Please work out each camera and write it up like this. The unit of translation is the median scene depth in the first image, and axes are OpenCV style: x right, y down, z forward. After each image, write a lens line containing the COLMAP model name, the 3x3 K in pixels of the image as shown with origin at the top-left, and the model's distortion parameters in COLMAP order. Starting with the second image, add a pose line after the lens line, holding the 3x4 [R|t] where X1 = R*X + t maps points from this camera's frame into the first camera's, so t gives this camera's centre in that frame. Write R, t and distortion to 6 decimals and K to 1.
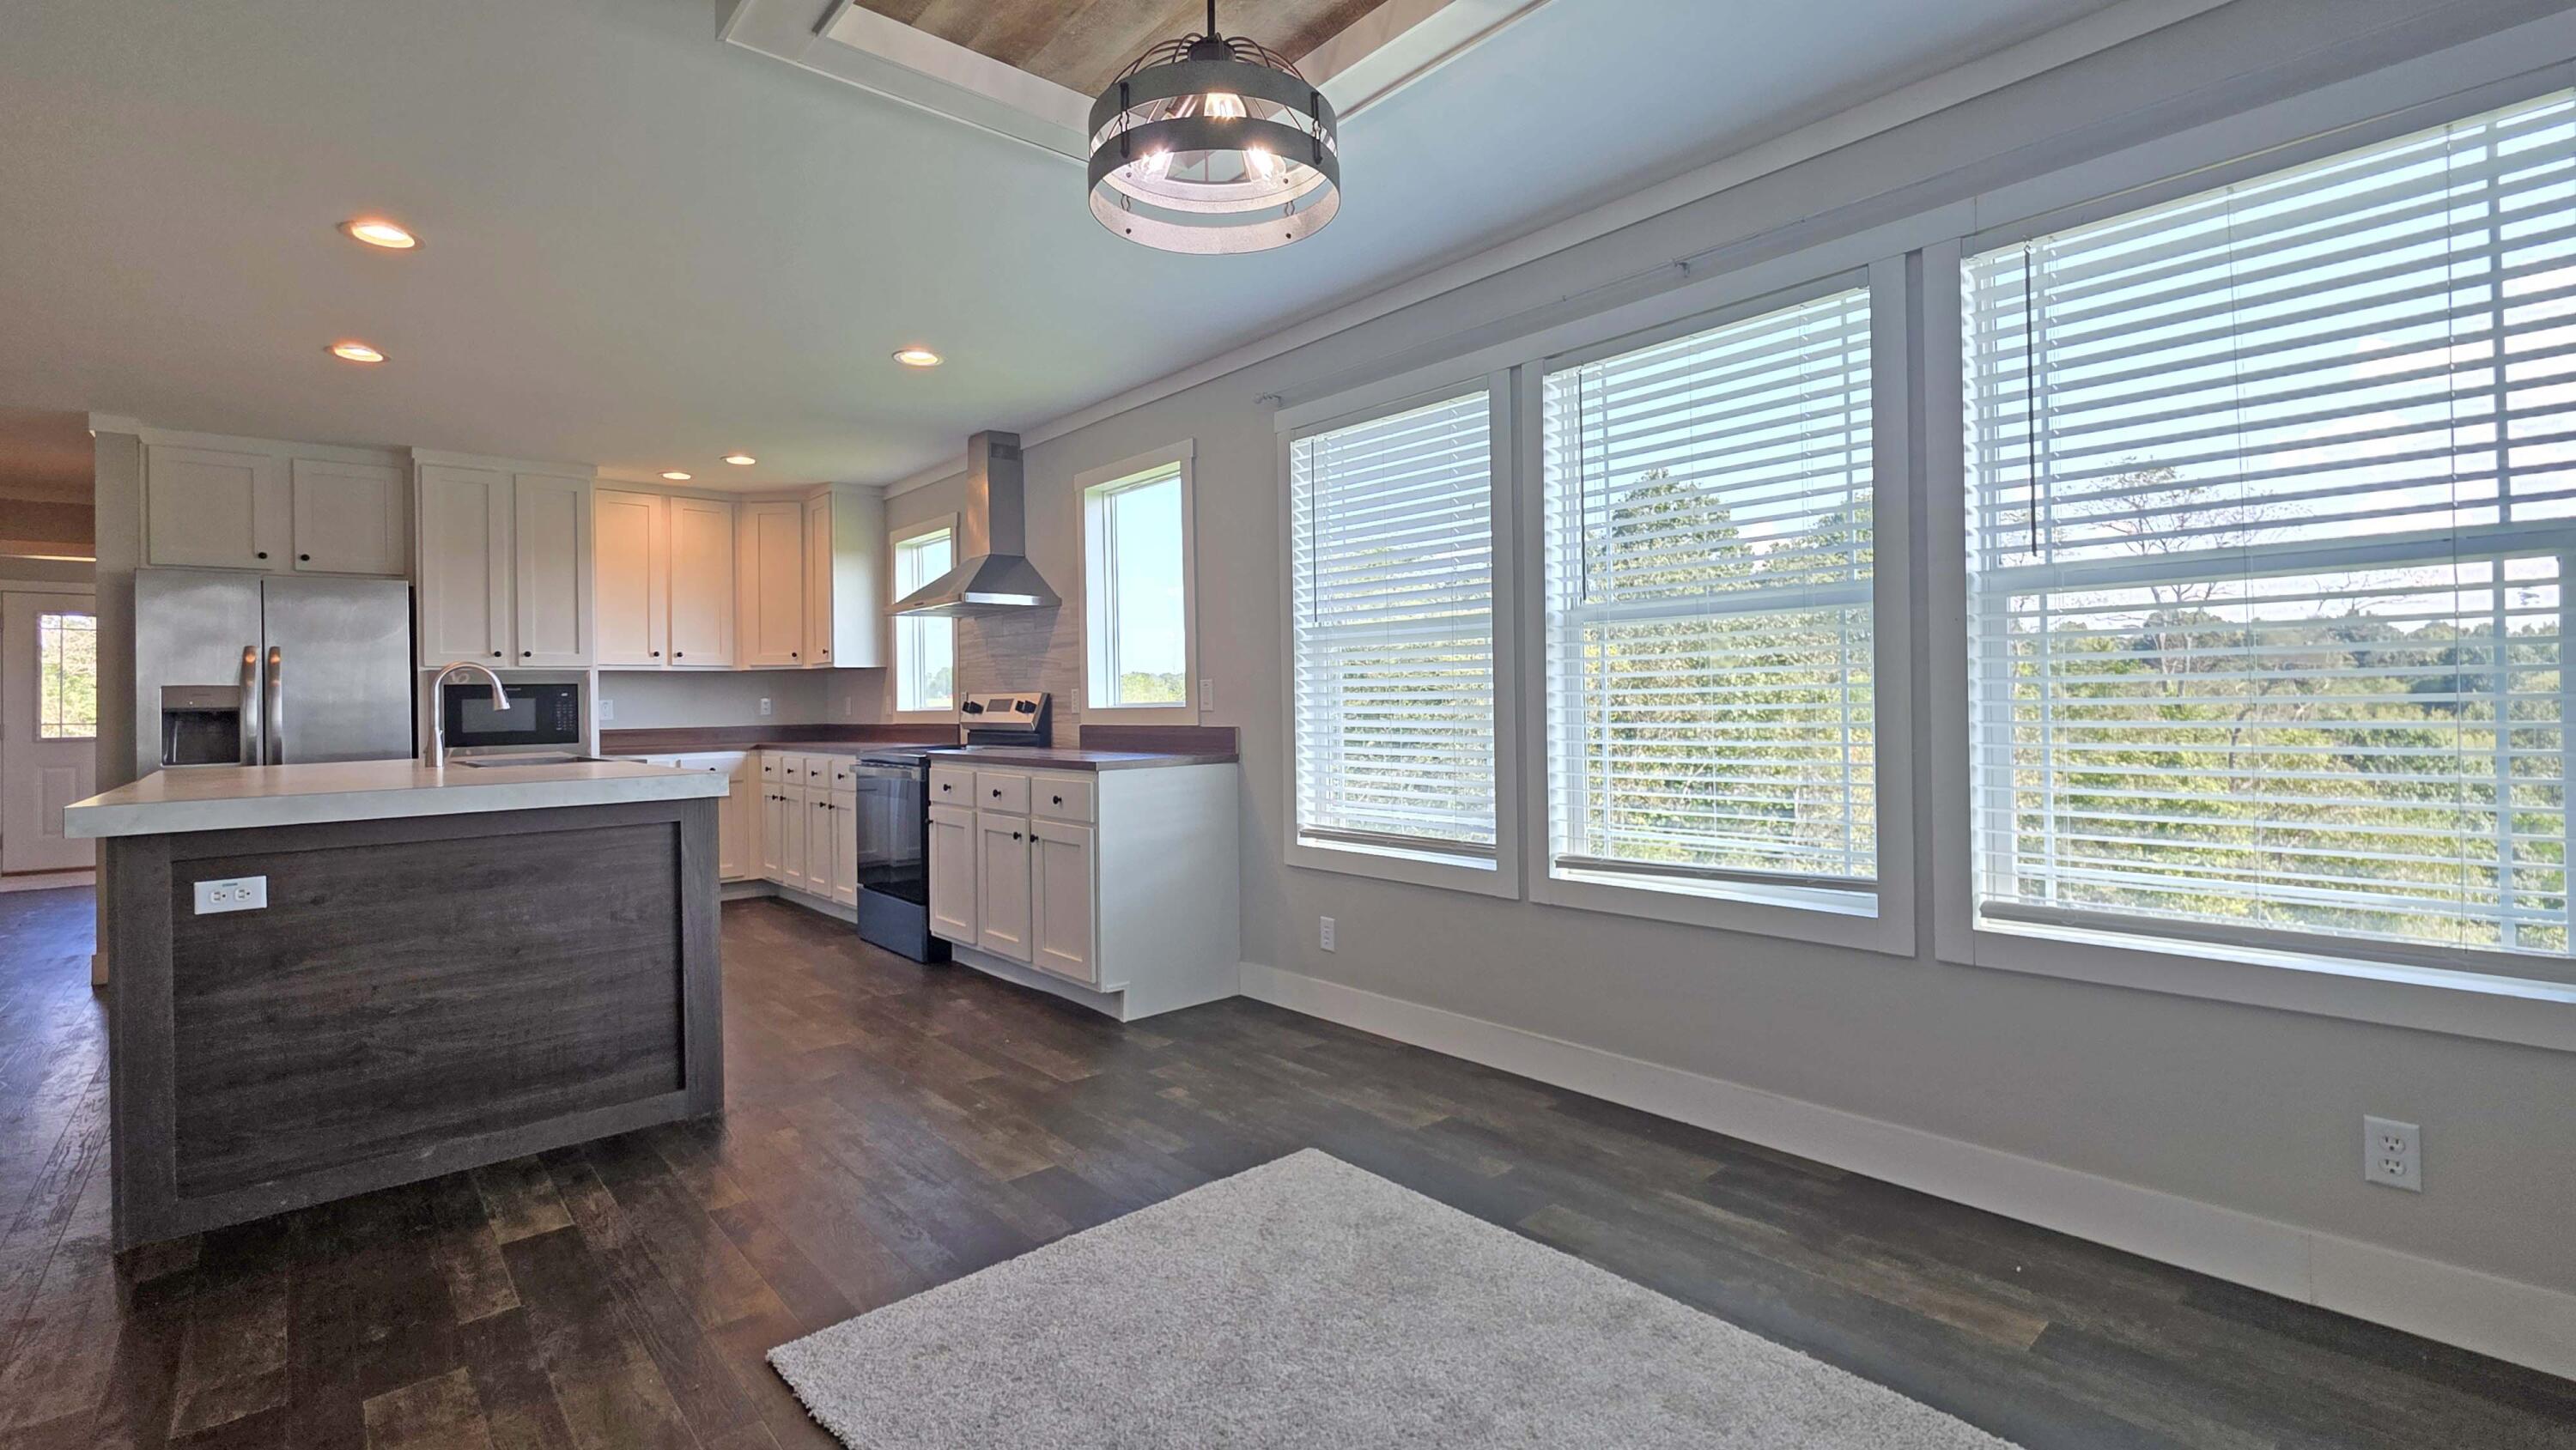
lens RADIAL K [[1124.9, 0, 1301.9], [0, 1124.9, 690.5], [0, 0, 1]] dist [0.002537, -0.000234]
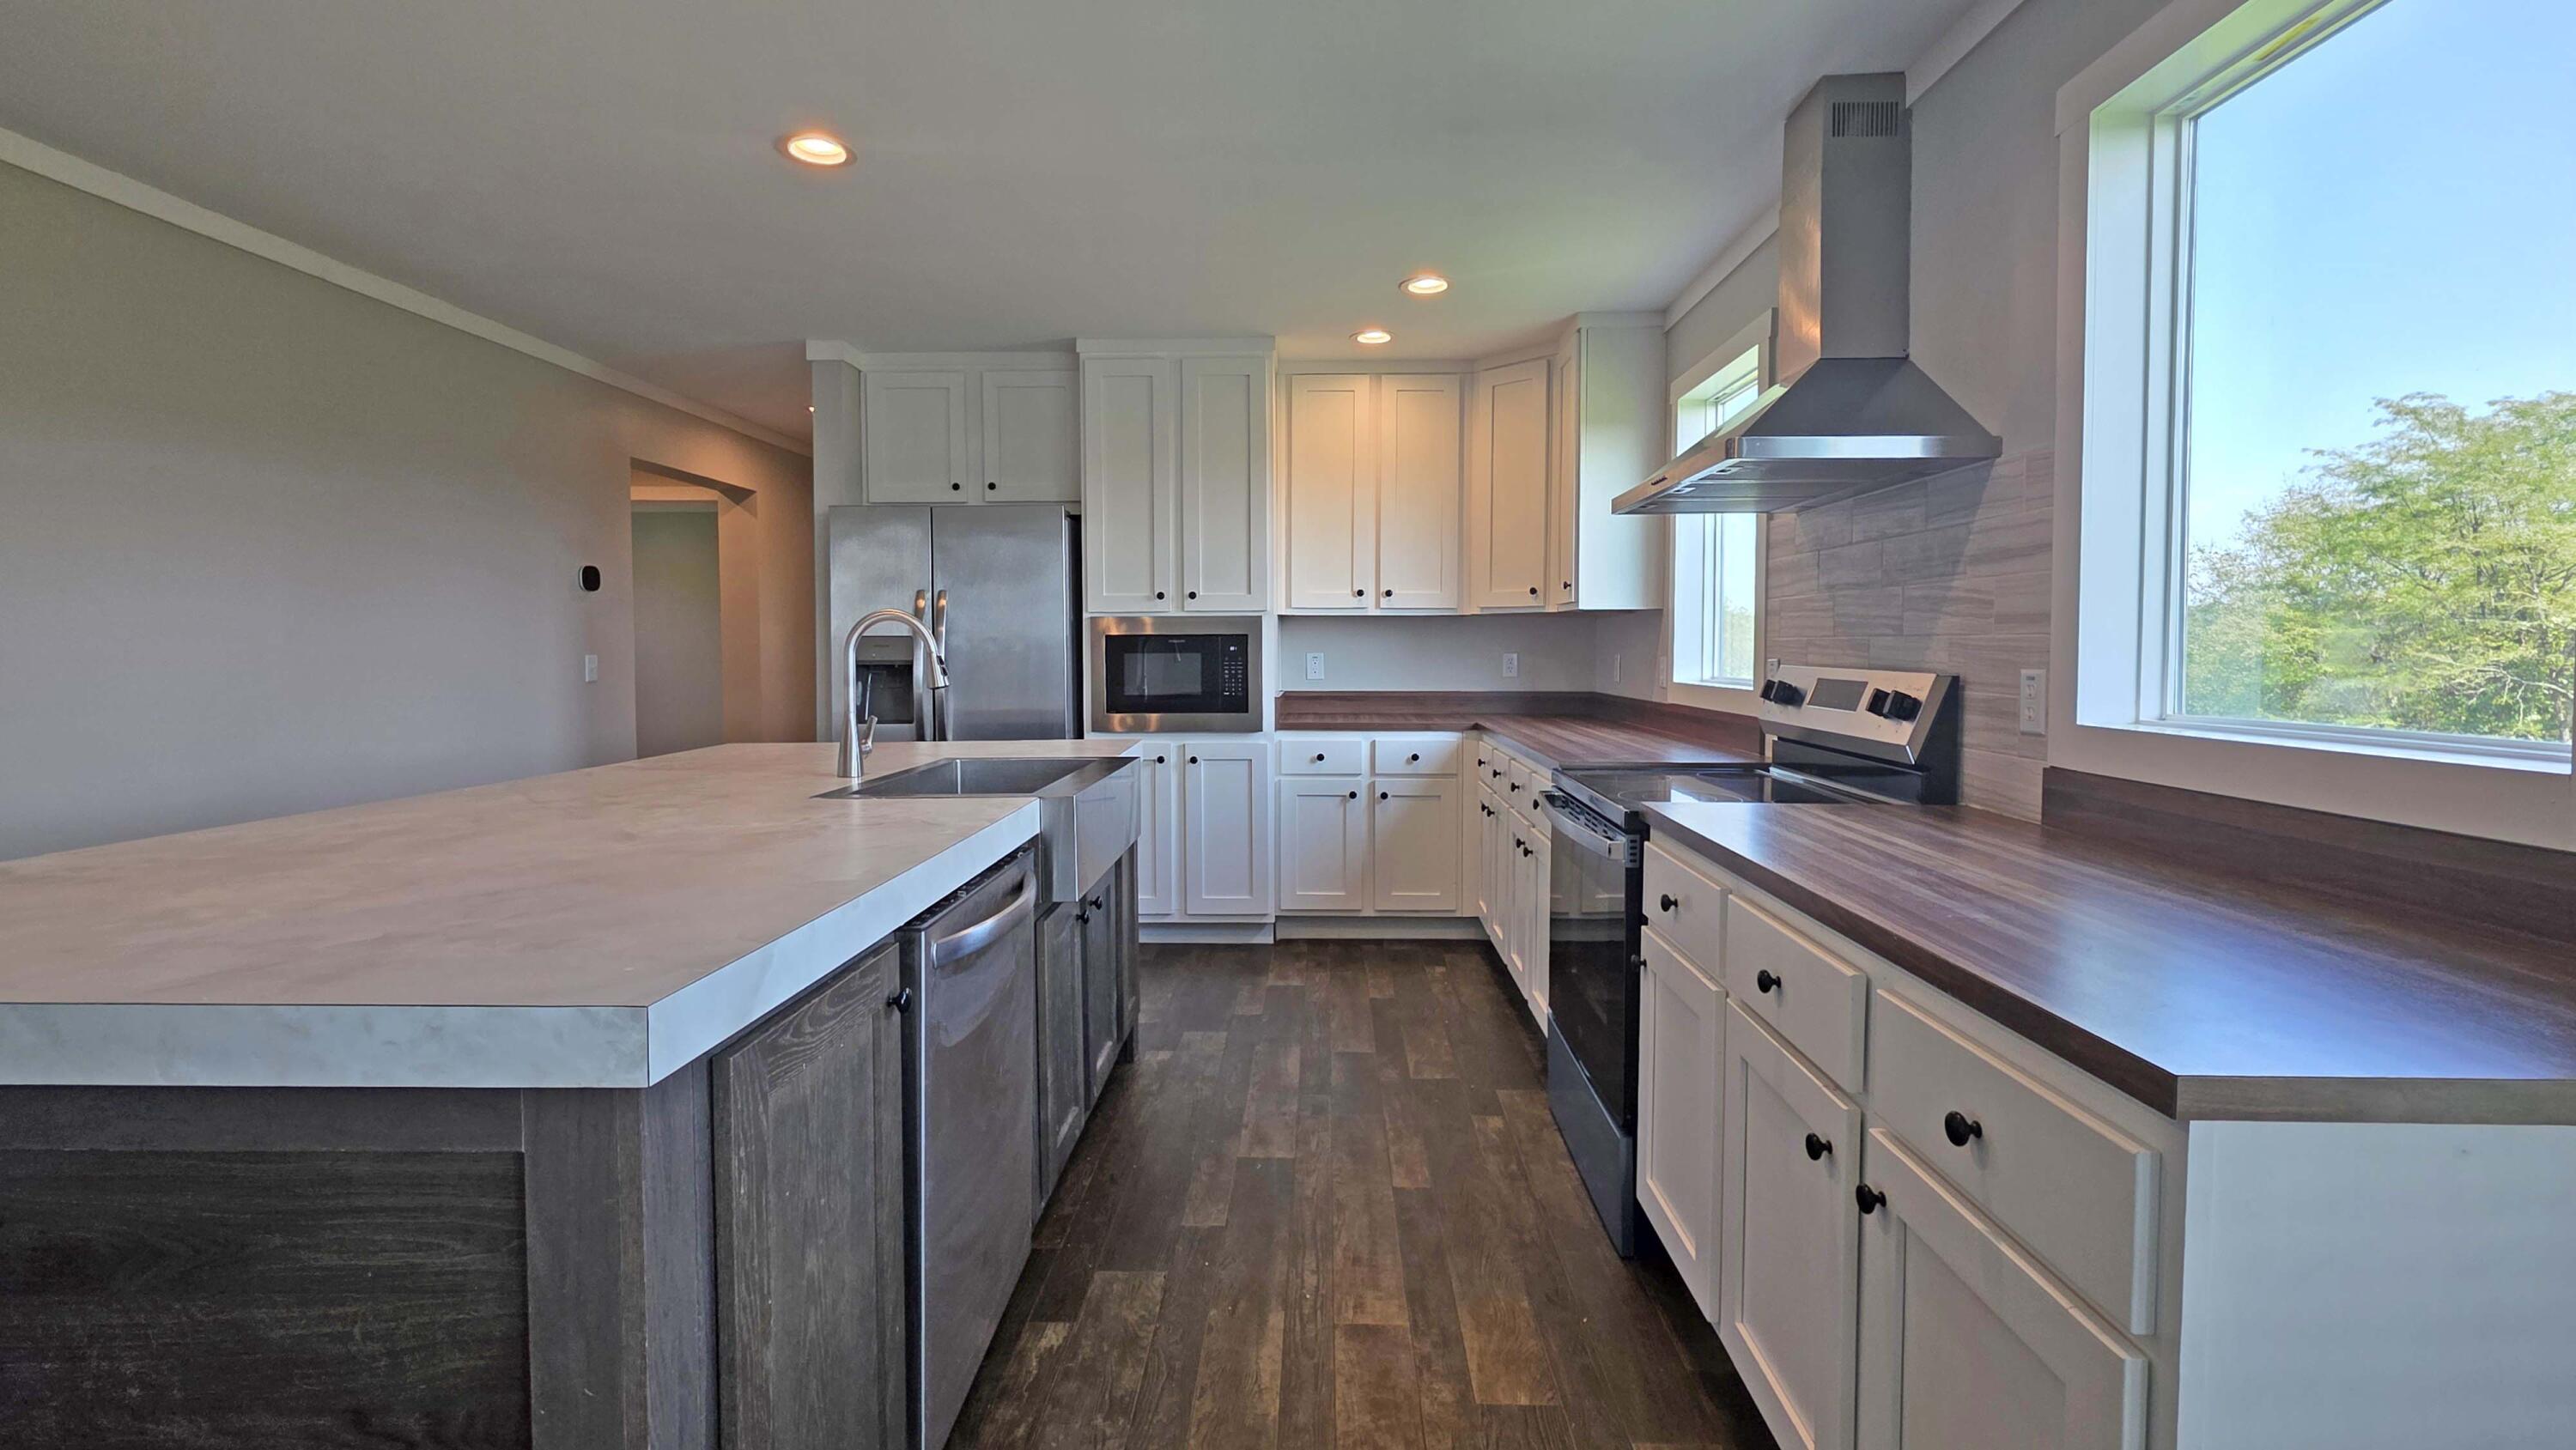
lens RADIAL K [[1124.9, 0, 1301.9], [0, 1124.9, 690.5], [0, 0, 1]] dist [0.002537, -0.000234]
pose [[0.728757, 0.045778, -0.683240, -0.114157], [-0.007028, 0.998210, 0.059386, -0.014291], [0.684736, -0.038476, 0.727775, 0.519481]]
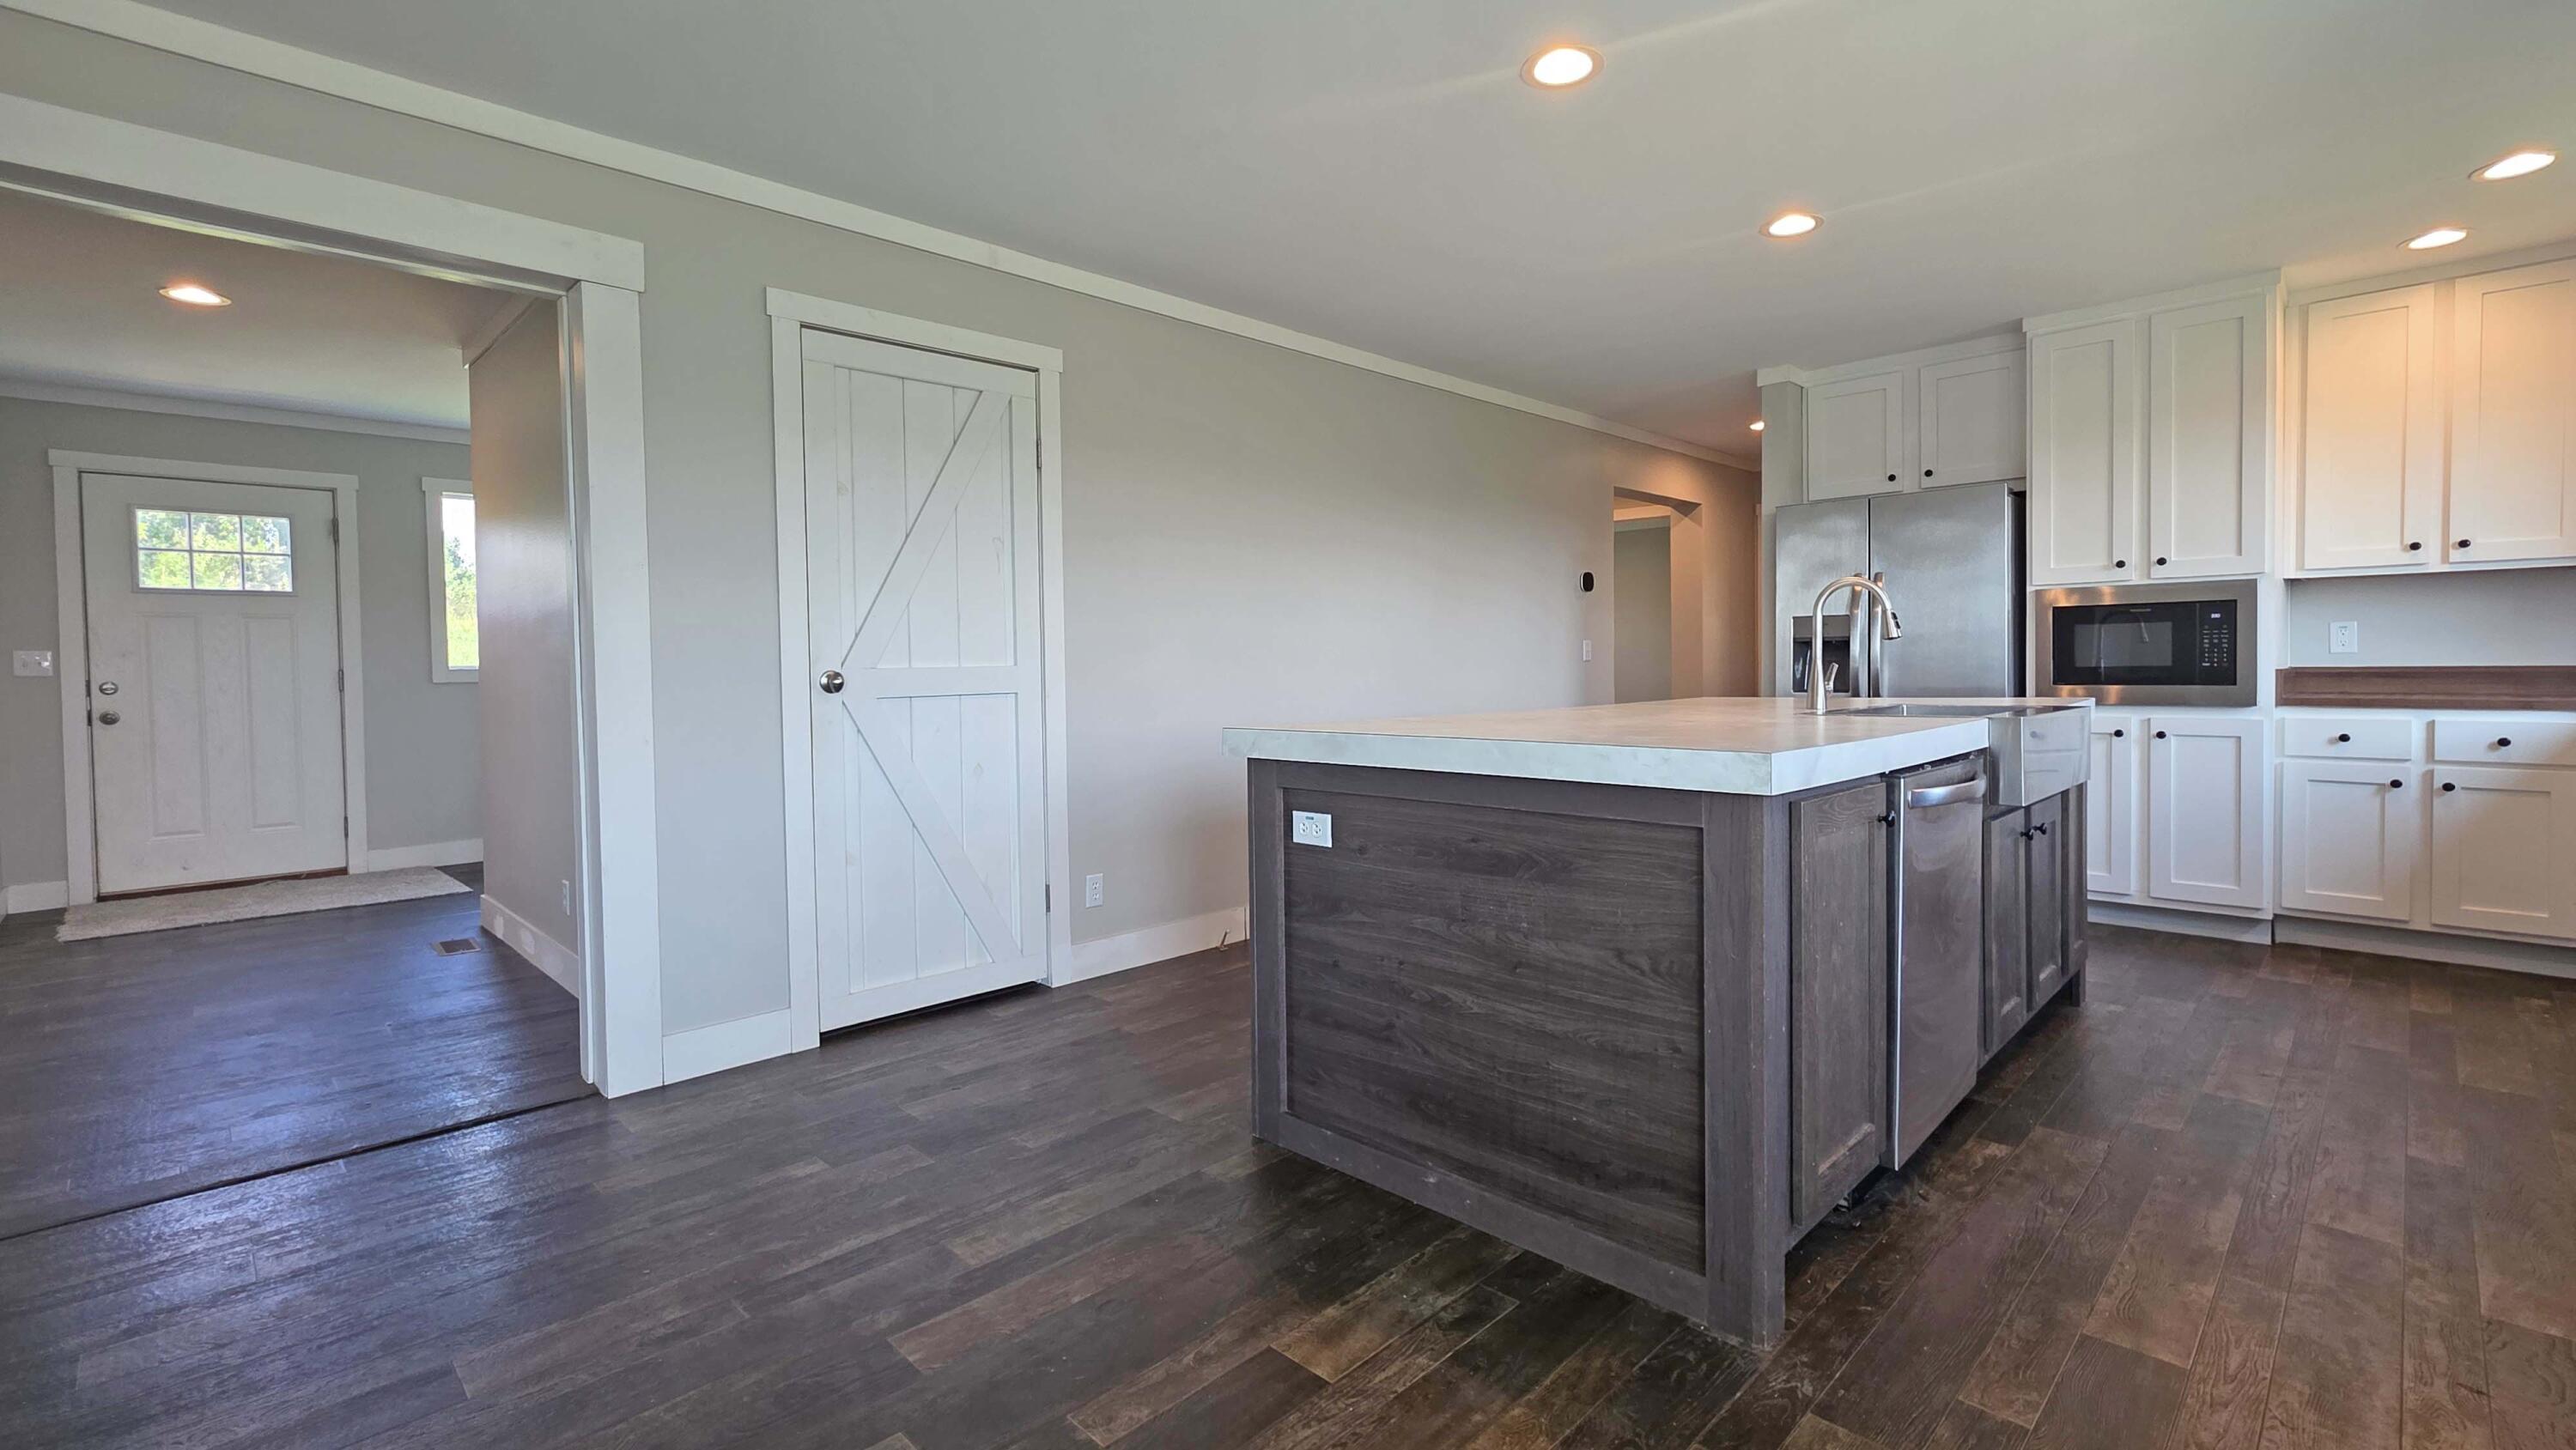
lens RADIAL K [[1124.9, 0, 1301.9], [0, 1124.9, 690.5], [0, 0, 1]] dist [0.002537, -0.000234]
pose [[0.057376, 0.043855, -0.997389, 0.011422], [0.020964, 0.998762, 0.045121, 0.007165], [0.998133, -0.023498, 0.056385, 0.424387]]
